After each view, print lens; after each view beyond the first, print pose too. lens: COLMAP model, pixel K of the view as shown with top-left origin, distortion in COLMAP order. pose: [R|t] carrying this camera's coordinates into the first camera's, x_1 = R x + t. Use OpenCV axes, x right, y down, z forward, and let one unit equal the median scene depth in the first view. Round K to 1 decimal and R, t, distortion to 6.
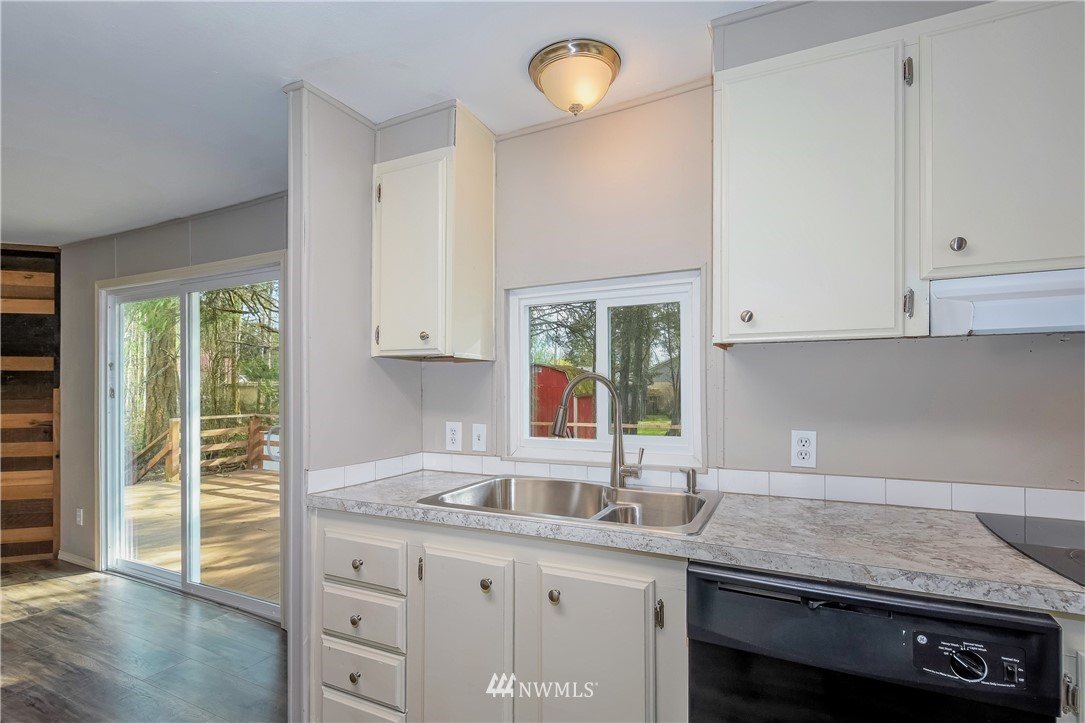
lens RADIAL K [[495.5, 0, 566.1], [0, 495.5, 393.2], [0, 0, 1]] dist [0.008781, -0.005181]
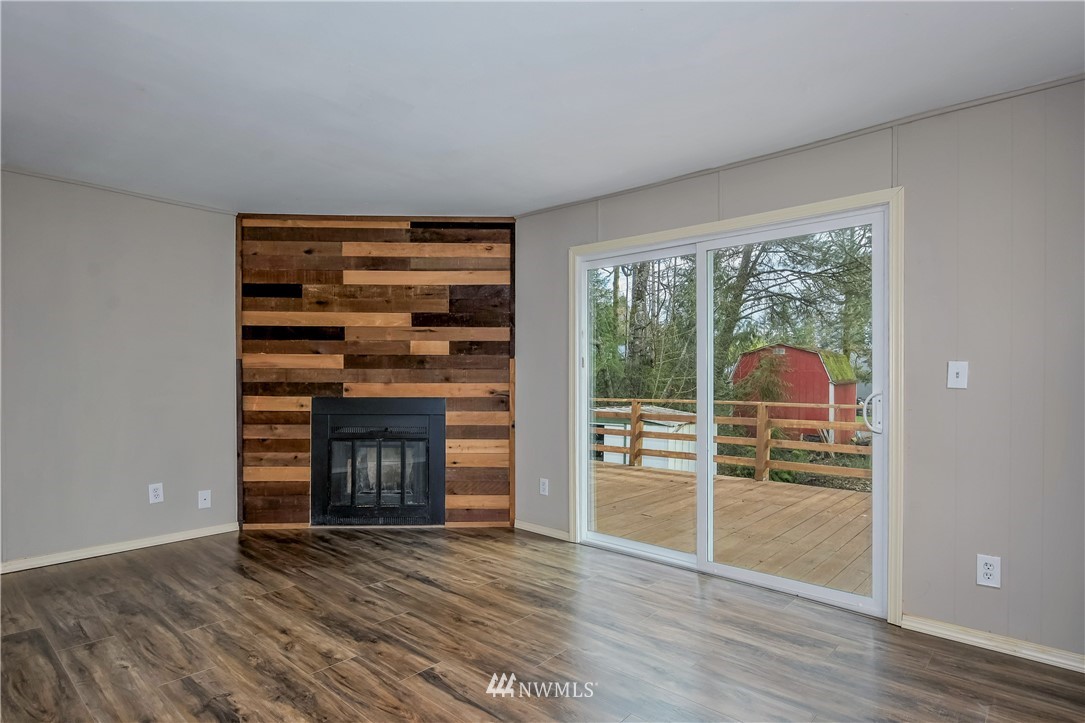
lens RADIAL K [[557.0, 0, 579.4], [0, 557.0, 388.6], [0, 0, 1]] dist [0.004871, 0.000737]
pose [[0.968088, 0.006401, -0.250530, -0.620703], [-0.002882, 0.999892, 0.014411, 0.035047], [0.250595, -0.013229, 0.968002, -0.059365]]
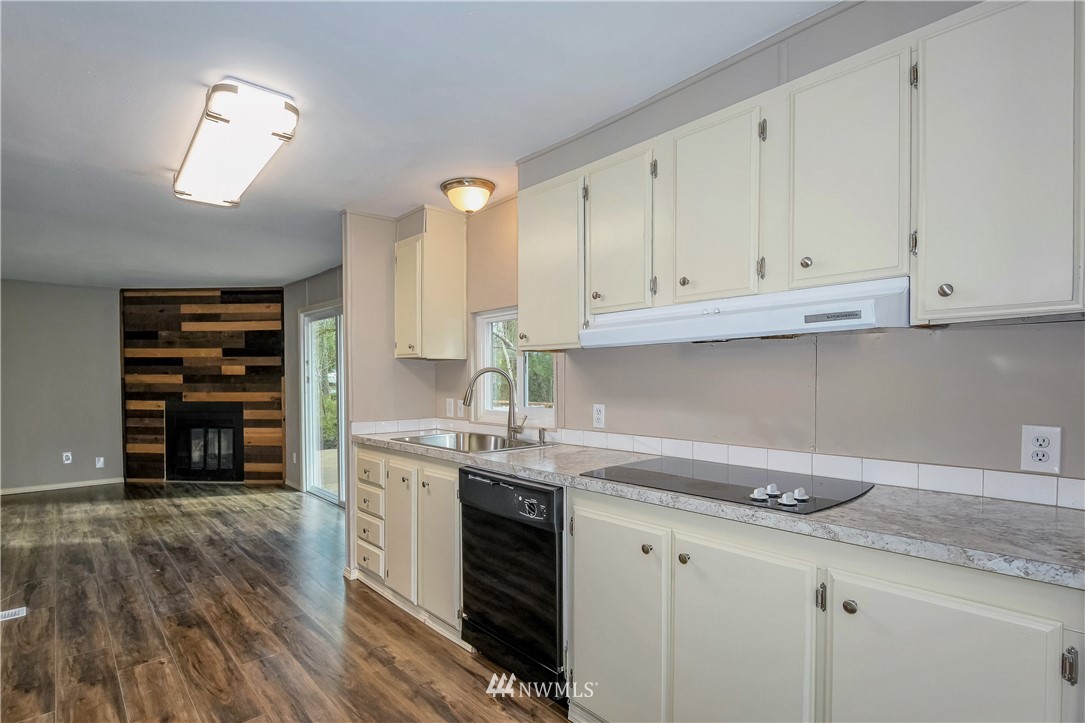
lens RADIAL K [[516.2, 0, 570.2], [0, 516.2, 394.4], [0, 0, 1]] dist [-0.001747, -0.000857]
pose [[0.939166, 0.009751, -0.343326, 0.403773], [0.000347, 0.999569, 0.029338, -0.000917], [0.343464, -0.027672, 0.938758, -0.231629]]
